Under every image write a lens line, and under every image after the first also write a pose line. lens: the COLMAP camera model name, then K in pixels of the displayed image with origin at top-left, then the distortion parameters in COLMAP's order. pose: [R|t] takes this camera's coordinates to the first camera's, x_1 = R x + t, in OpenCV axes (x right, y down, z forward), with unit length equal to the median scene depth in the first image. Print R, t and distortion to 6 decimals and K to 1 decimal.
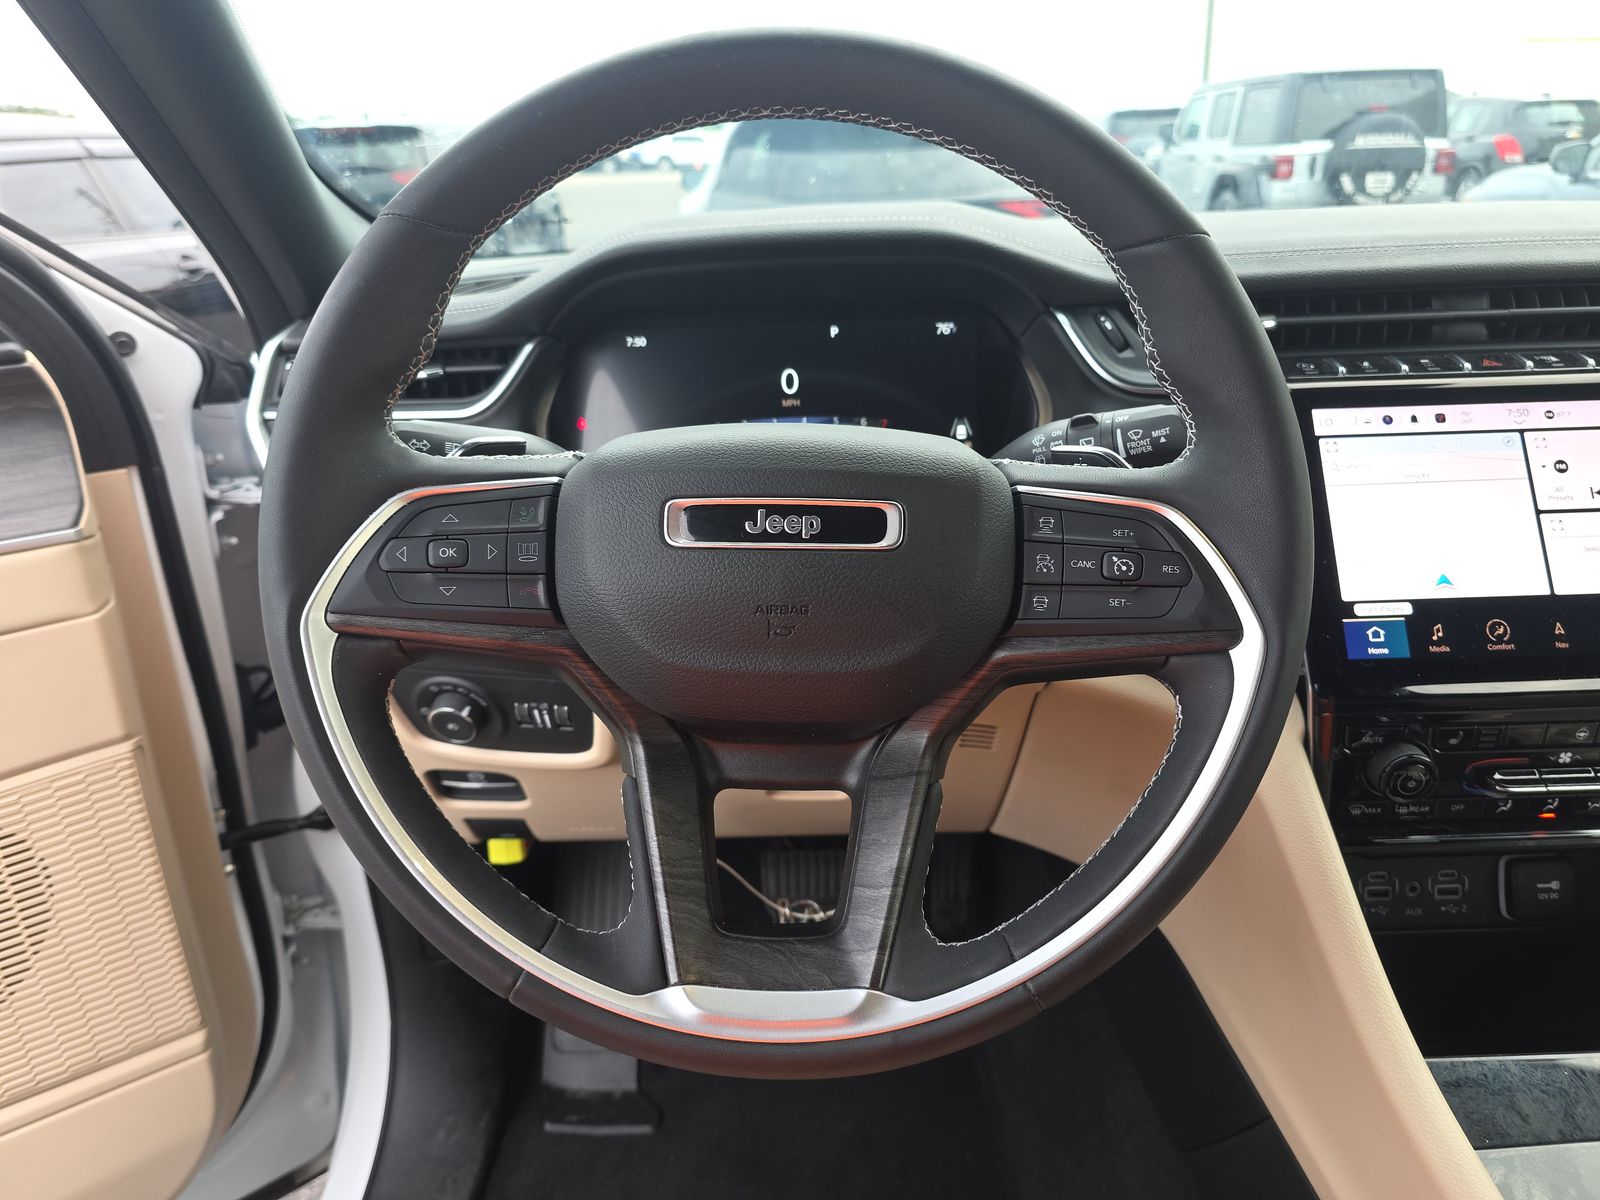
lens RADIAL K [[1085.3, 0, 800.3], [0, 1085.3, 591.3], [0, 0, 1]] dist [0.028491, -0.022831]
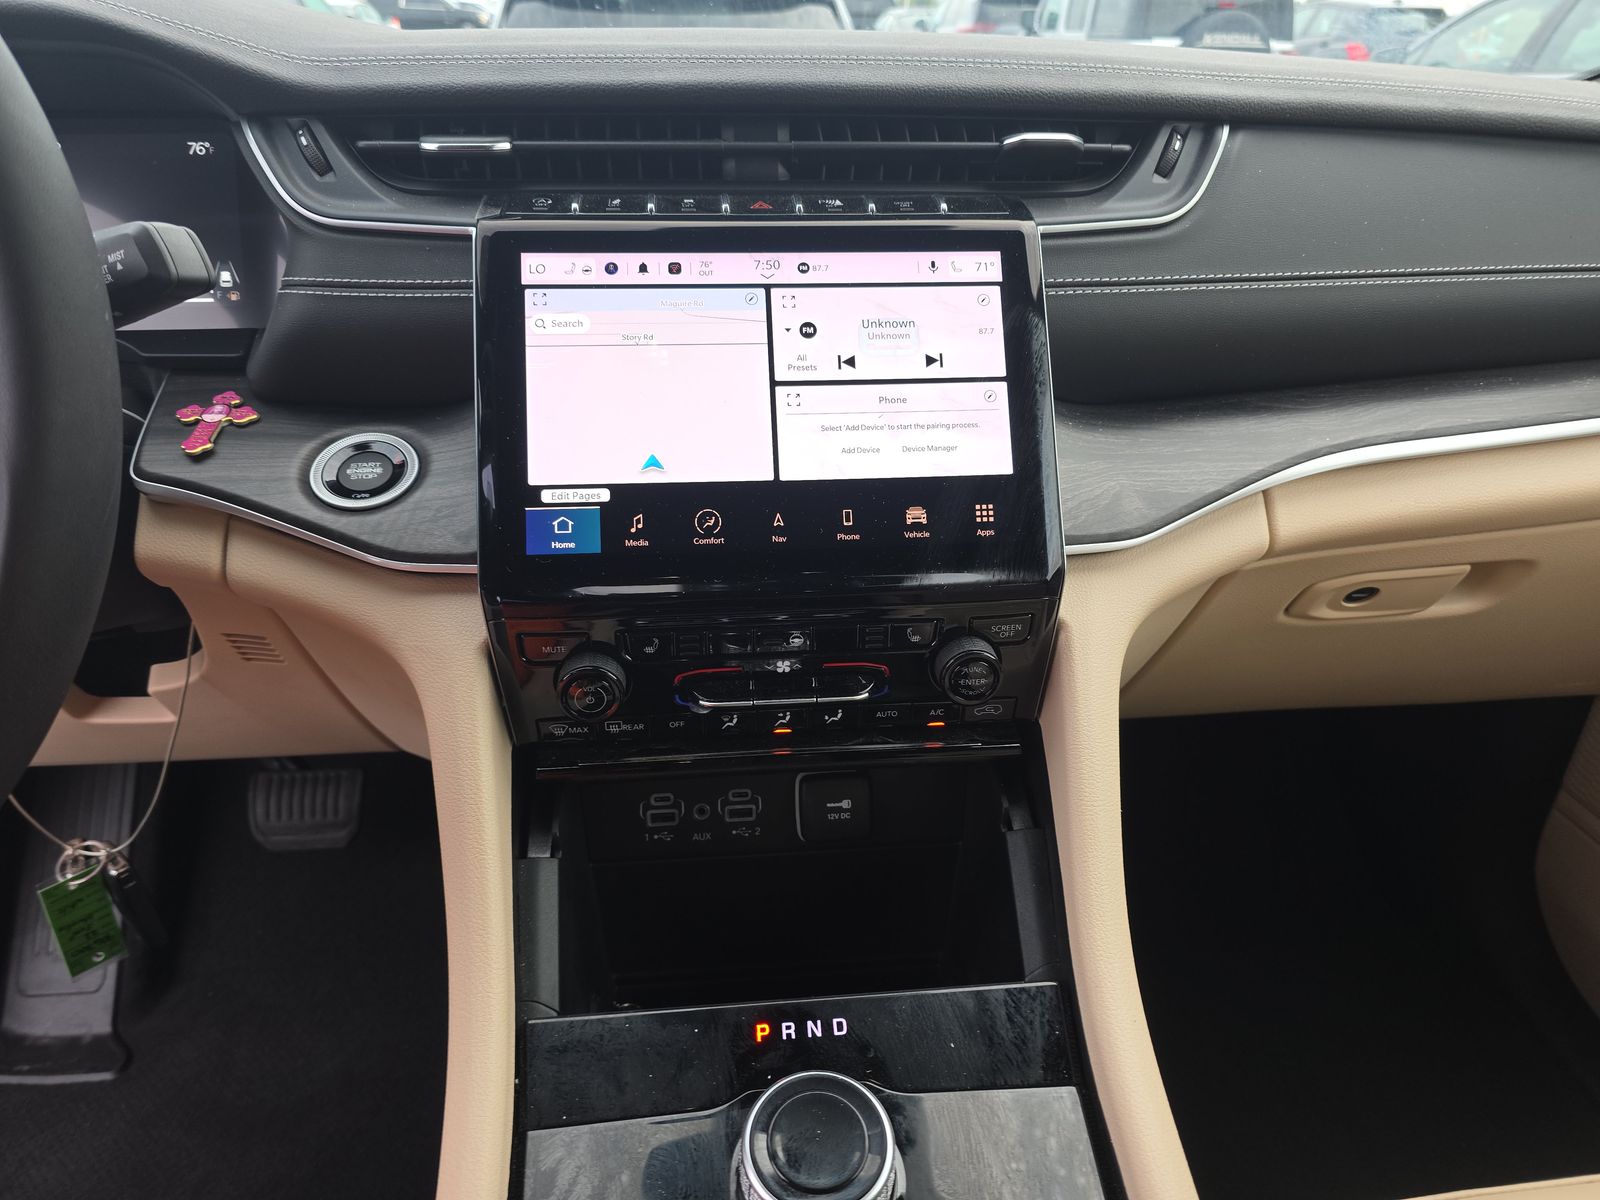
lens RADIAL K [[1085.3, 0, 797.4], [0, 1085.3, 607.6], [0, 0, 1]] dist [0.028491, -0.022831]
pose [[0.994229, -0.004879, 0.107170, 0.589783], [-0.006204, 0.994679, 0.102840, 0.014349], [-0.107101, -0.102911, 0.988908, 0.136442]]
